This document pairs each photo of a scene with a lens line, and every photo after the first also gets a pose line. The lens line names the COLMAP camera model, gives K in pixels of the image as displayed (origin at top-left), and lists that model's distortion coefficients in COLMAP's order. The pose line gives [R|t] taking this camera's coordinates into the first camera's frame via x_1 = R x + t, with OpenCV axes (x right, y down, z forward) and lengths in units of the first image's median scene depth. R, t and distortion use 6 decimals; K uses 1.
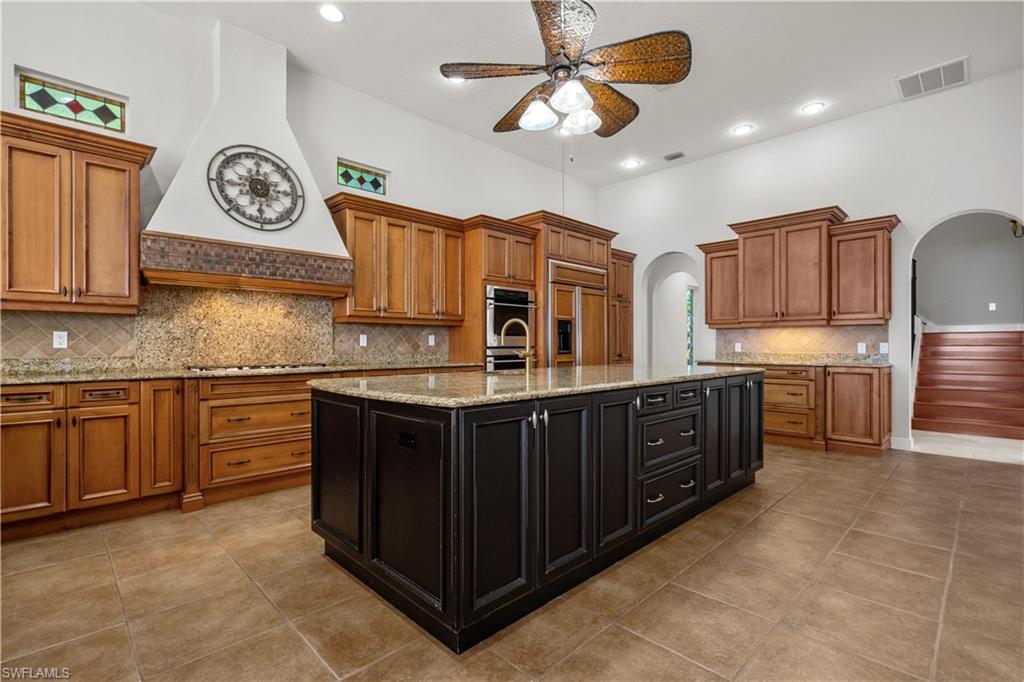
lens RADIAL K [[470.7, 0, 515.3], [0, 470.7, 345.7], [0, 0, 1]] dist [-0.014770, 0.003973]
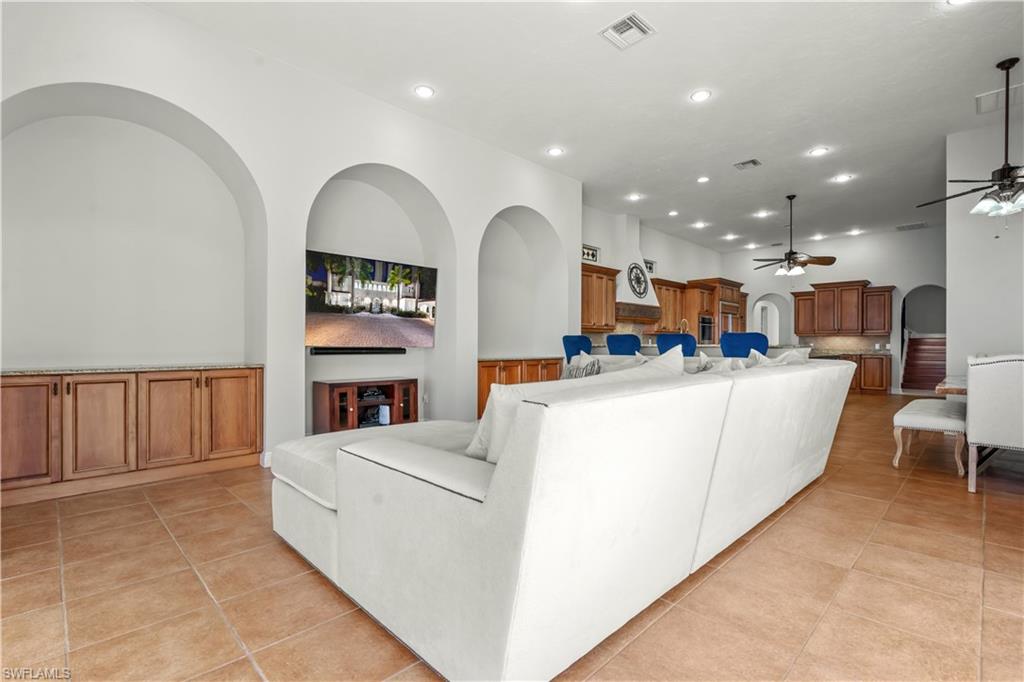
lens RADIAL K [[470.7, 0, 514.3], [0, 470.7, 345.9], [0, 0, 1]] dist [-0.014770, 0.003973]
pose [[0.999997, 0.001798, 0.001818, -0.899722], [-0.001797, 0.999998, -0.000620, 0.008187], [-0.001819, 0.000616, 0.999998, -1.102082]]
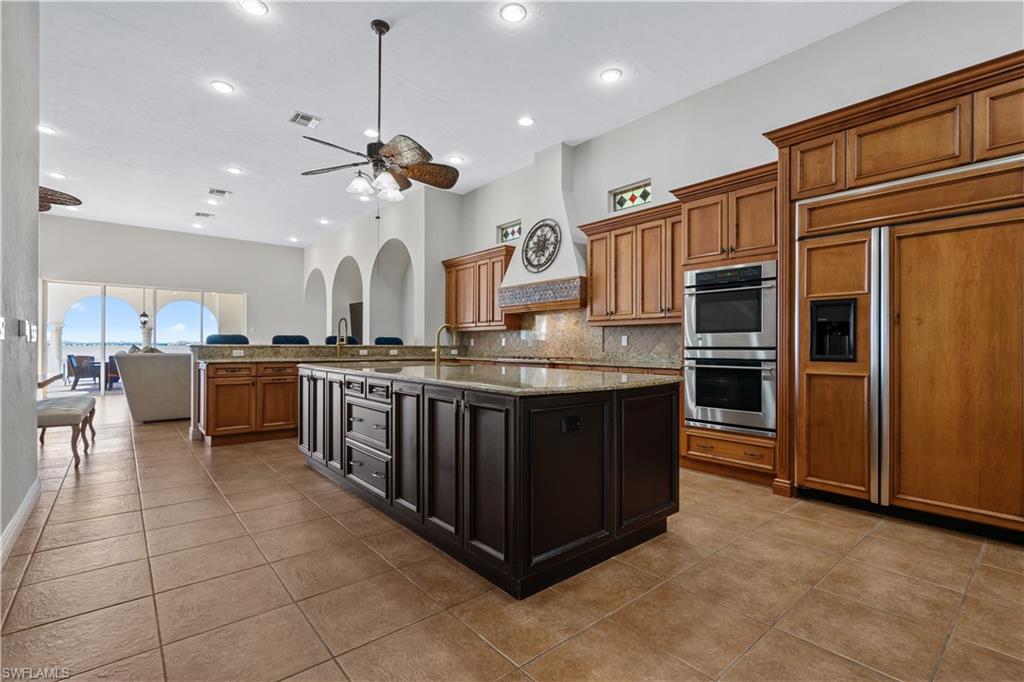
lens RADIAL K [[470.7, 0, 513.8], [0, 470.7, 340.9], [0, 0, 1]] dist [-0.014770, 0.003973]
pose [[-0.079315, -0.007178, -0.996824, 0.783517], [-0.002296, 0.999973, -0.007018, -0.001900], [0.996847, 0.001732, -0.079329, 0.774742]]
